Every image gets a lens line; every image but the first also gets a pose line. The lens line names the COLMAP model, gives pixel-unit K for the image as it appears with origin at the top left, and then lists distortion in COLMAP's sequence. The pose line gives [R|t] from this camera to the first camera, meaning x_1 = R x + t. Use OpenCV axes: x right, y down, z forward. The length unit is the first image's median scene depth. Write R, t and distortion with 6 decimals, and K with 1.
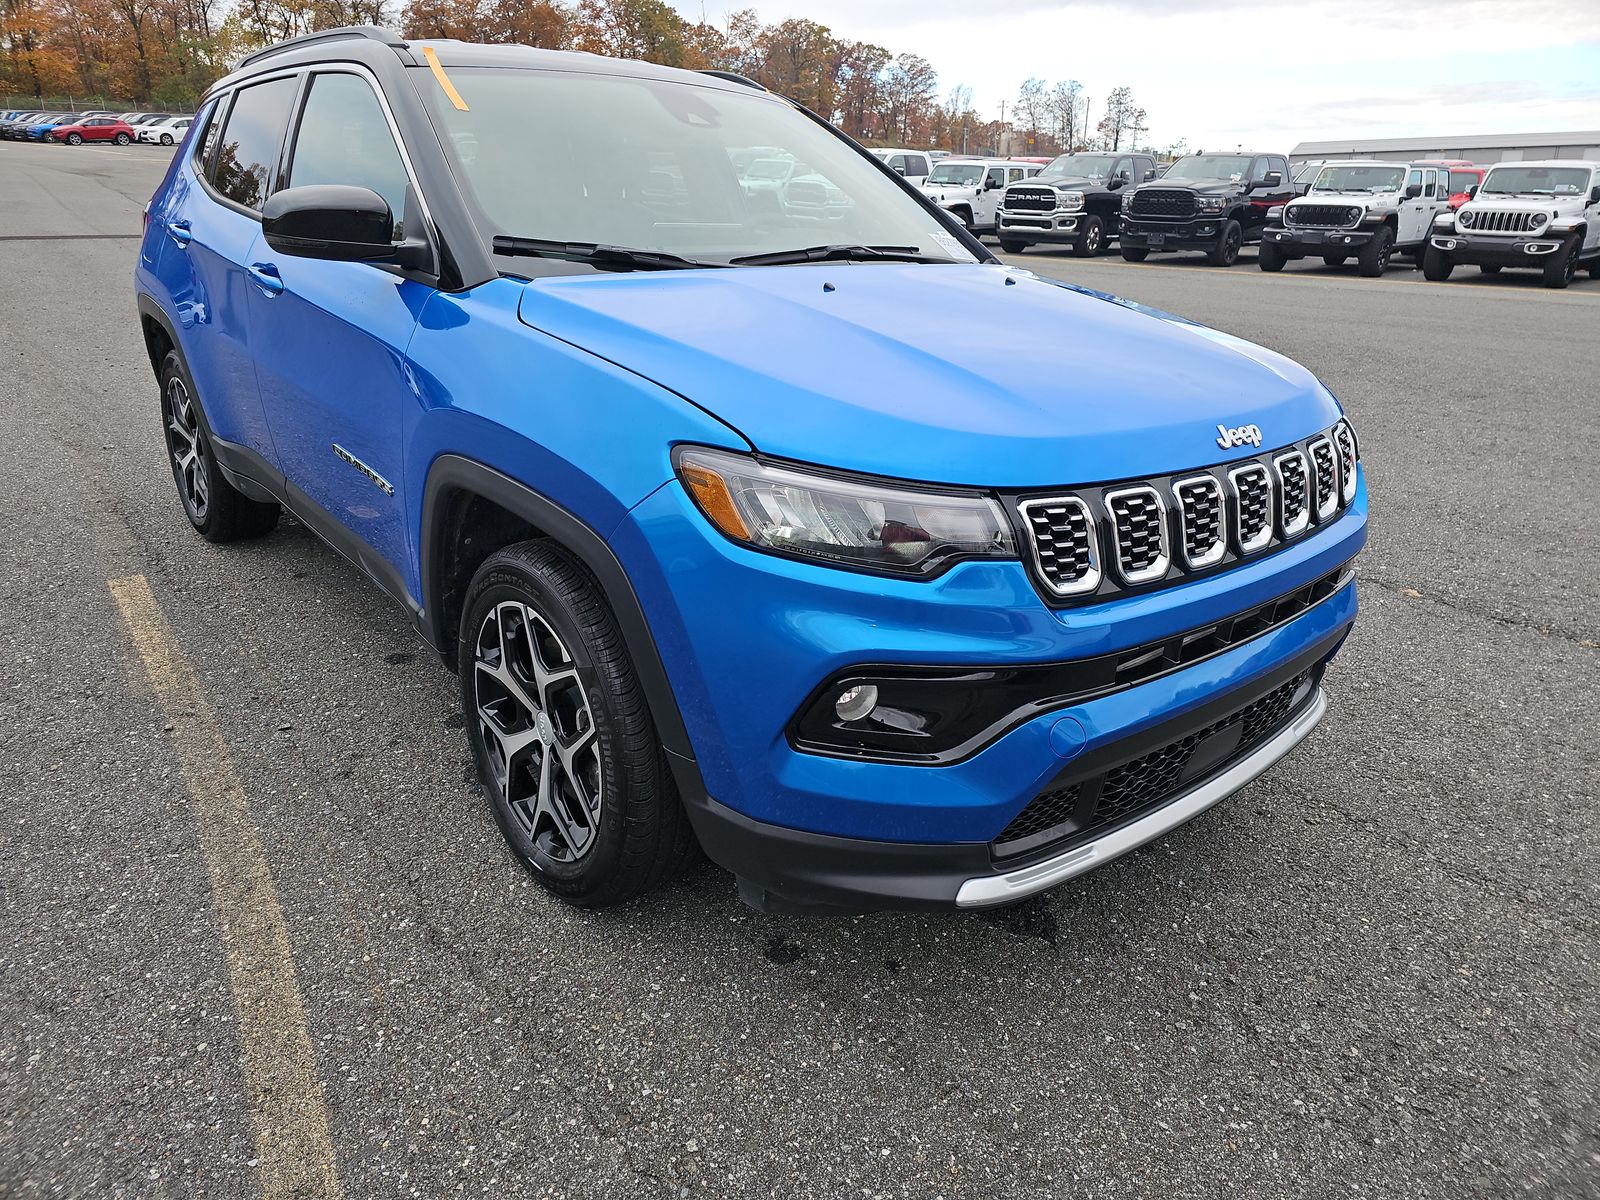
lens RADIAL K [[1091.2, 0, 815.1], [0, 1091.2, 598.9], [0, 0, 1]] dist [0.042223, -0.036321]
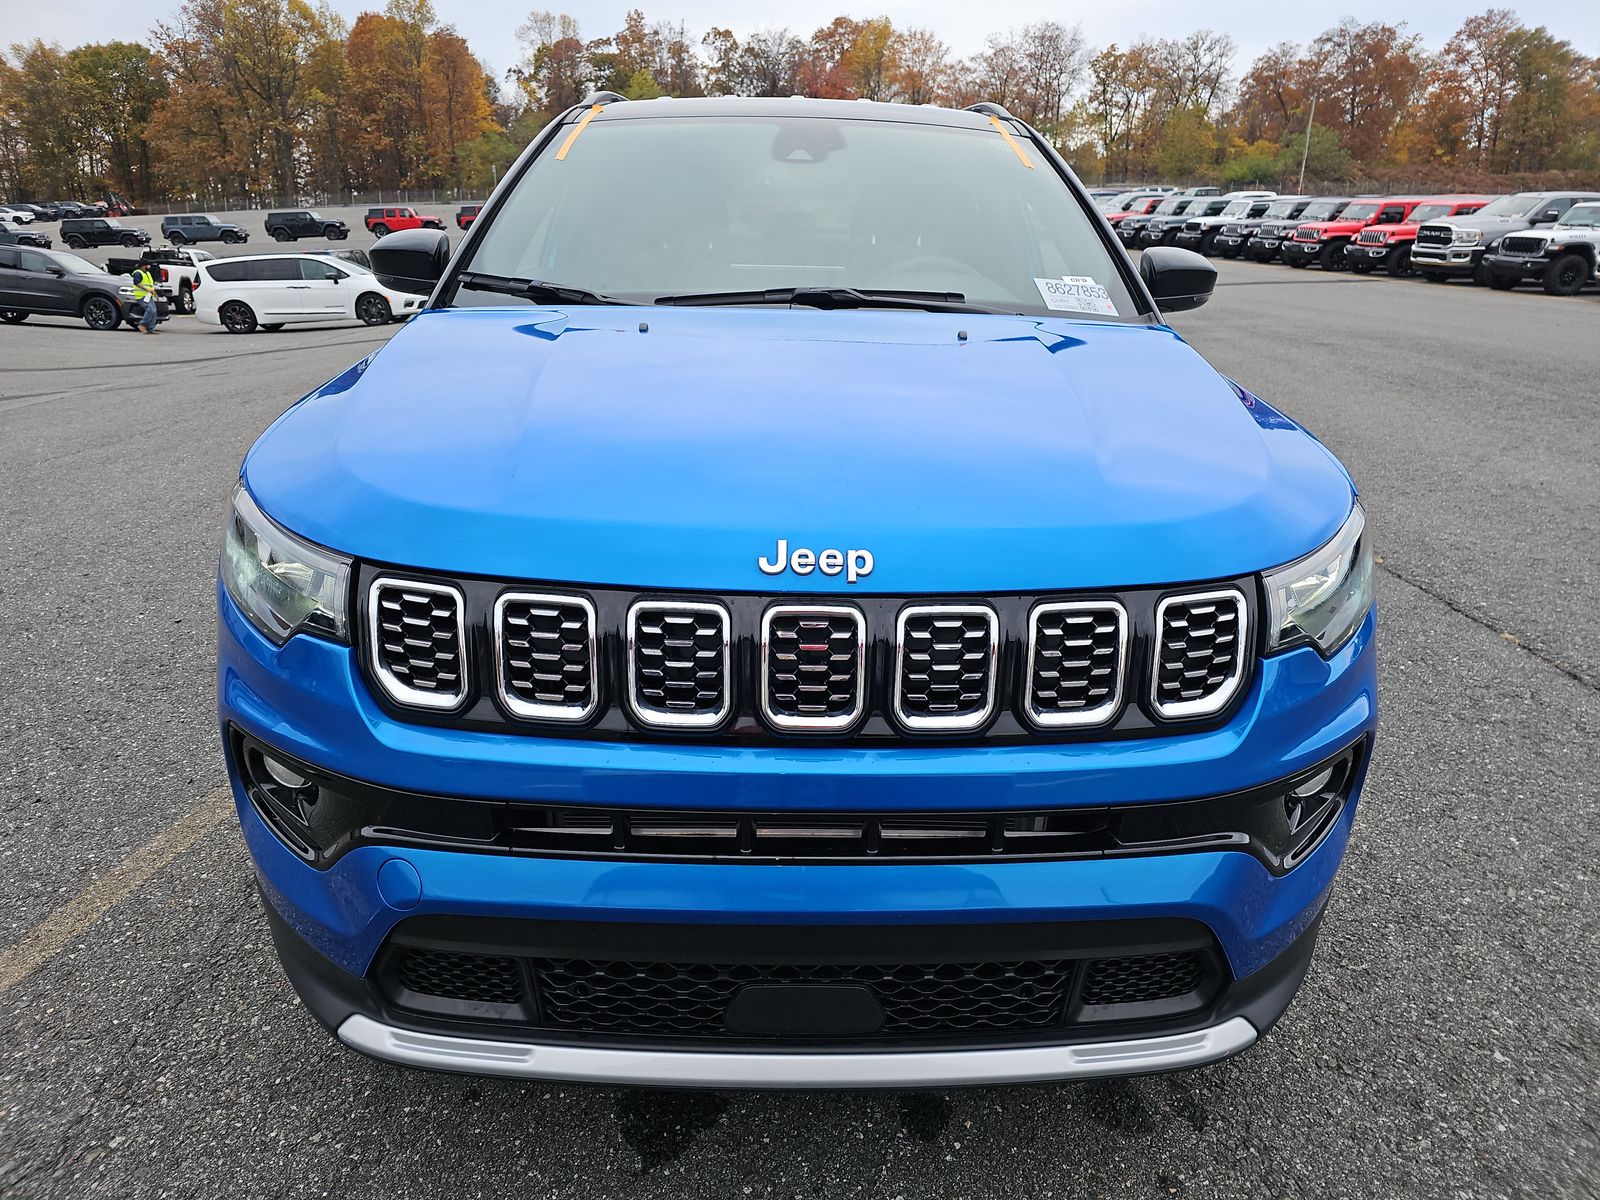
lens RADIAL K [[1091.2, 0, 806.9], [0, 1091.2, 612.3], [0, 0, 1]] dist [0.042223, -0.036321]
pose [[0.758194, 0.196209, -0.621807, 0.608132], [-0.222753, 0.974217, 0.035800, -0.106090], [0.612799, 0.111366, 0.782352, 0.359504]]
